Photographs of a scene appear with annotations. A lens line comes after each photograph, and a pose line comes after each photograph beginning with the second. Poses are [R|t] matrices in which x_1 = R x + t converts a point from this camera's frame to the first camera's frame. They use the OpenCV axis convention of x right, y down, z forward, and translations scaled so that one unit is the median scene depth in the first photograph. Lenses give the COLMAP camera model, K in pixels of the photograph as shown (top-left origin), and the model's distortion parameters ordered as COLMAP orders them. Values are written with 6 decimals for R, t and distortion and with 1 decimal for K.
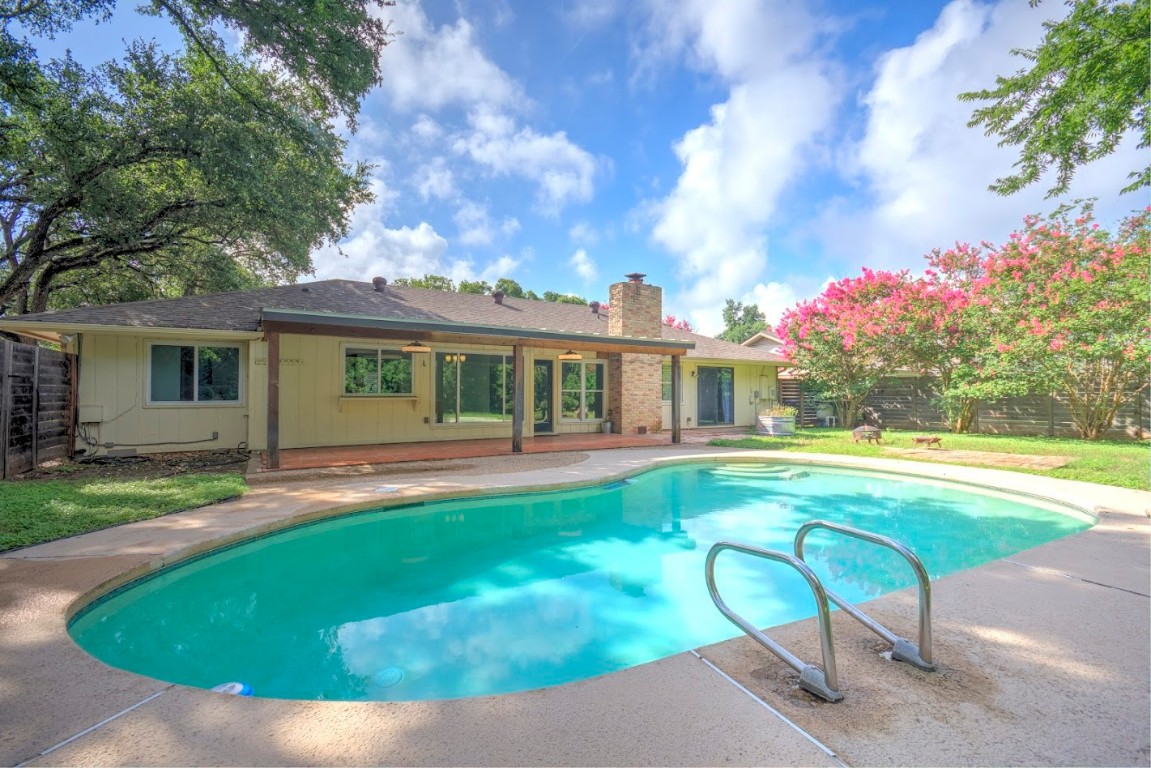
lens RADIAL K [[506.6, 0, 573.3], [0, 506.6, 386.6], [0, 0, 1]] dist [-0.003410, 0.000091]
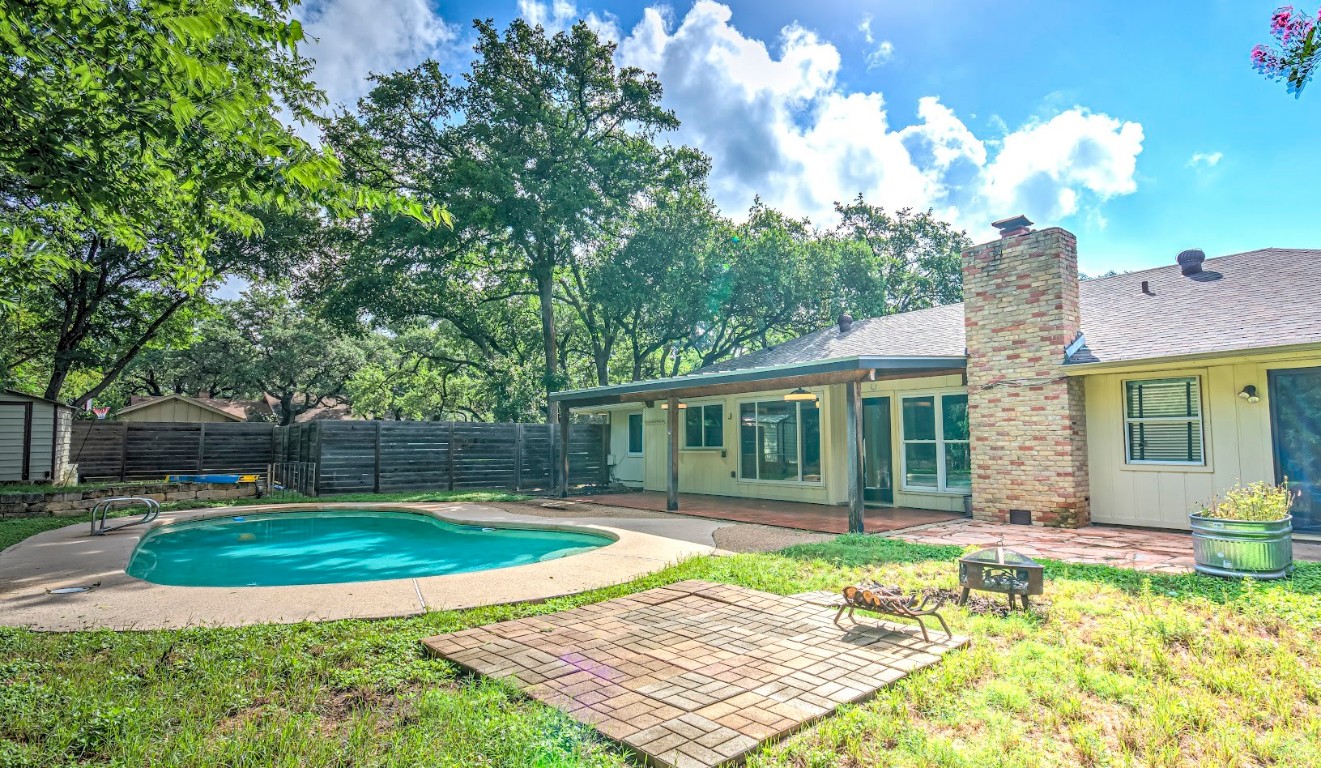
lens RADIAL K [[701.1, 0, 664.5], [0, 701.1, 385.4], [0, 0, 1]] dist [0.000769, 0.000088]
pose [[0.113127, -0.083627, -0.990055, 0.938223], [0.023383, 0.996400, -0.081491, 0.002573], [0.993305, -0.013932, 0.114675, 0.655067]]
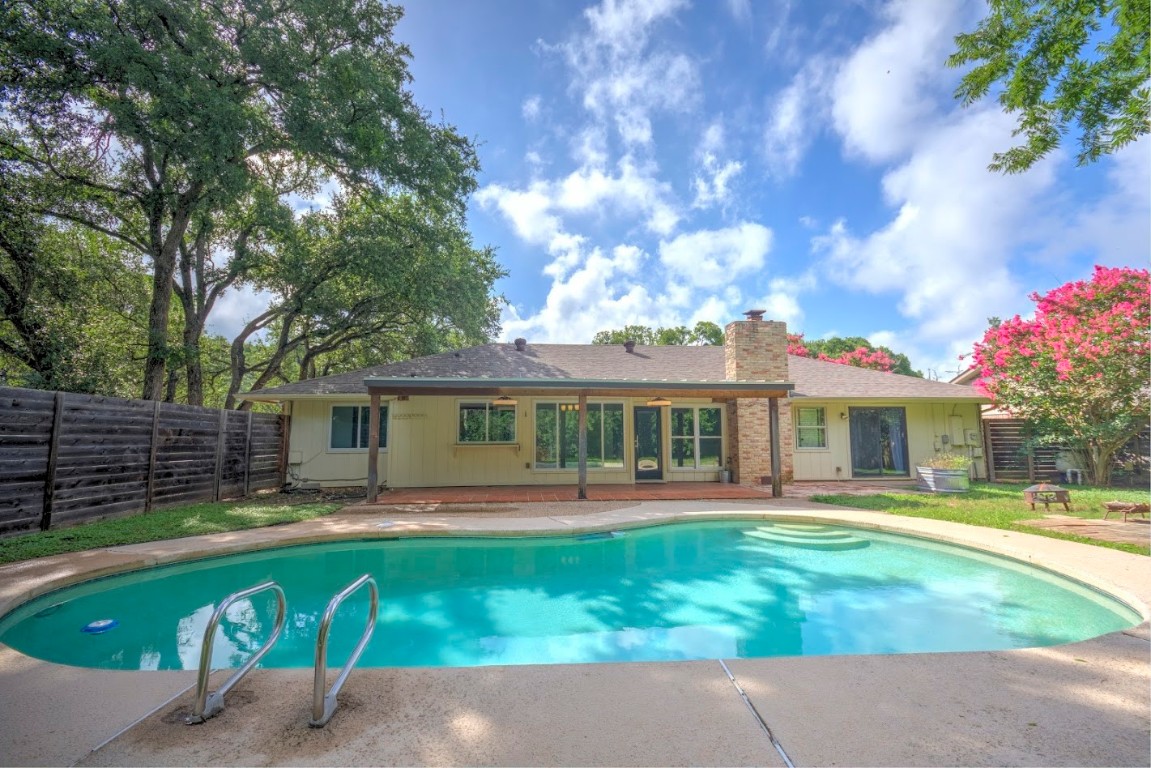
lens RADIAL K [[506.6, 0, 575.3], [0, 506.6, 385.9], [0, 0, 1]] dist [-0.003410, 0.000091]
pose [[0.903344, -0.049562, -0.426043, 0.255322], [0.012031, 0.995838, -0.090338, -0.005178], [0.428748, 0.076481, 0.900181, 0.037483]]
